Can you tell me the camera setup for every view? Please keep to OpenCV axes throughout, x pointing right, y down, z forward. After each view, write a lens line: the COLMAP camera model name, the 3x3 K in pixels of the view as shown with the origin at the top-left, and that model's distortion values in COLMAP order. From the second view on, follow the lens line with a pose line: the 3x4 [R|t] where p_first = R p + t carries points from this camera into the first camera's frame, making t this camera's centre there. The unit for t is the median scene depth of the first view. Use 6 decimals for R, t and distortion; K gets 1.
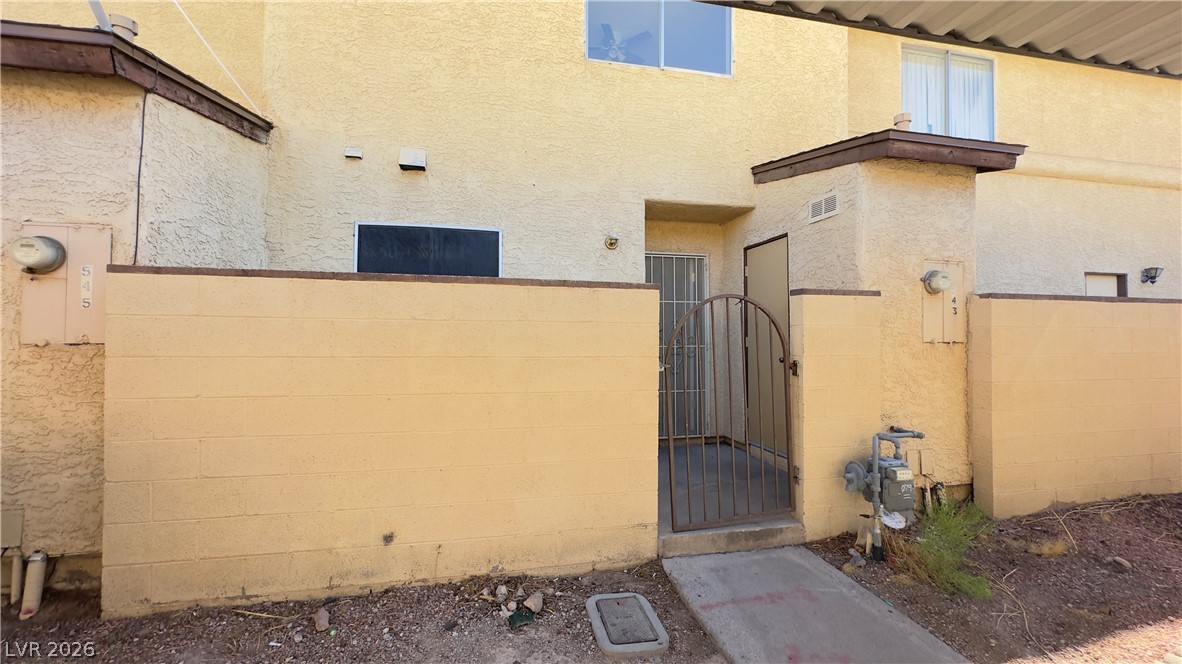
lens RADIAL K [[472.4, 0, 590.7], [0, 472.4, 330.1], [0, 0, 1]] dist [-0.001311, 0.001150]
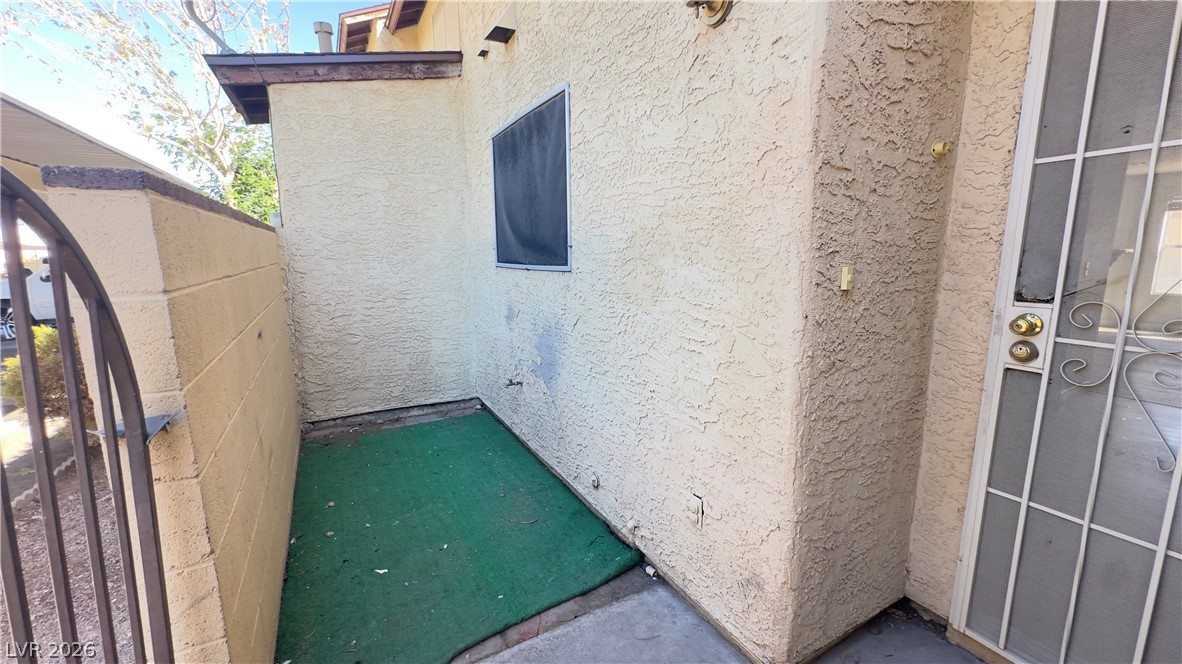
lens RADIAL K [[472.4, 0, 585.8], [0, 472.4, 329.0], [0, 0, 1]] dist [-0.001311, 0.001150]
pose [[0.278038, 0.153296, -0.948259, 0.310564], [0.025771, 0.985638, 0.166895, -0.022005], [0.960224, -0.070841, 0.270094, 0.721284]]
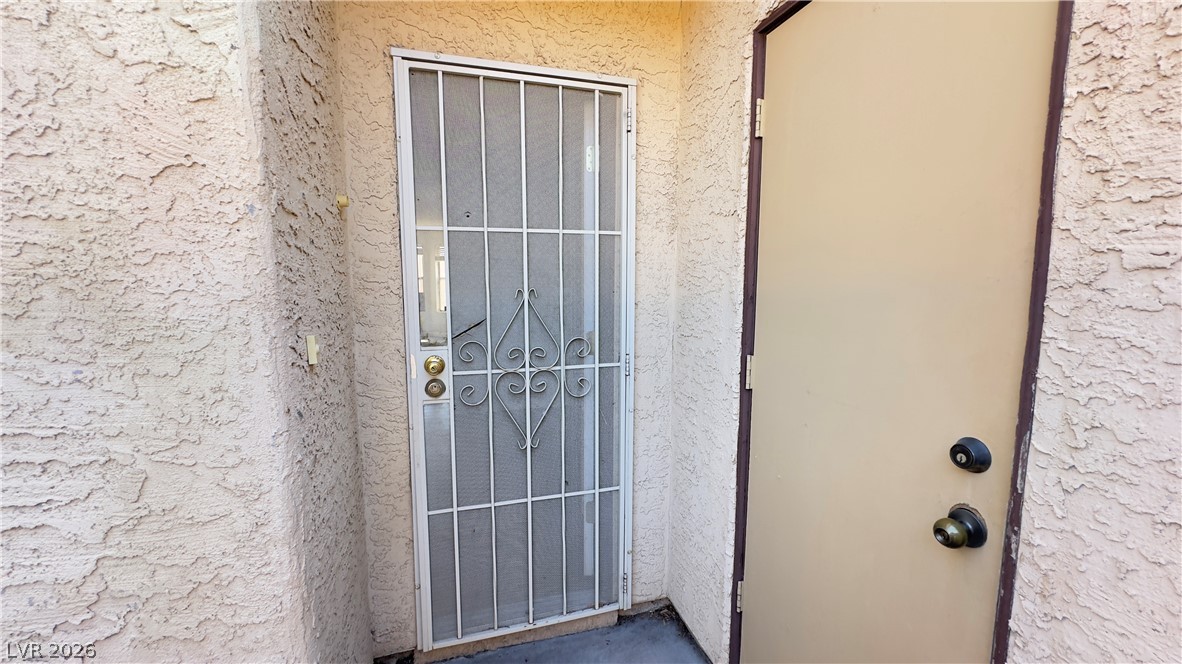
lens RADIAL K [[472.4, 0, 589.8], [0, 472.4, 331.6], [0, 0, 1]] dist [-0.001311, 0.001150]
pose [[0.997704, -0.005377, 0.067510, 0.211496], [-0.003894, 0.990639, 0.136455, -0.038448], [-0.067612, -0.136405, 0.988343, 0.718295]]
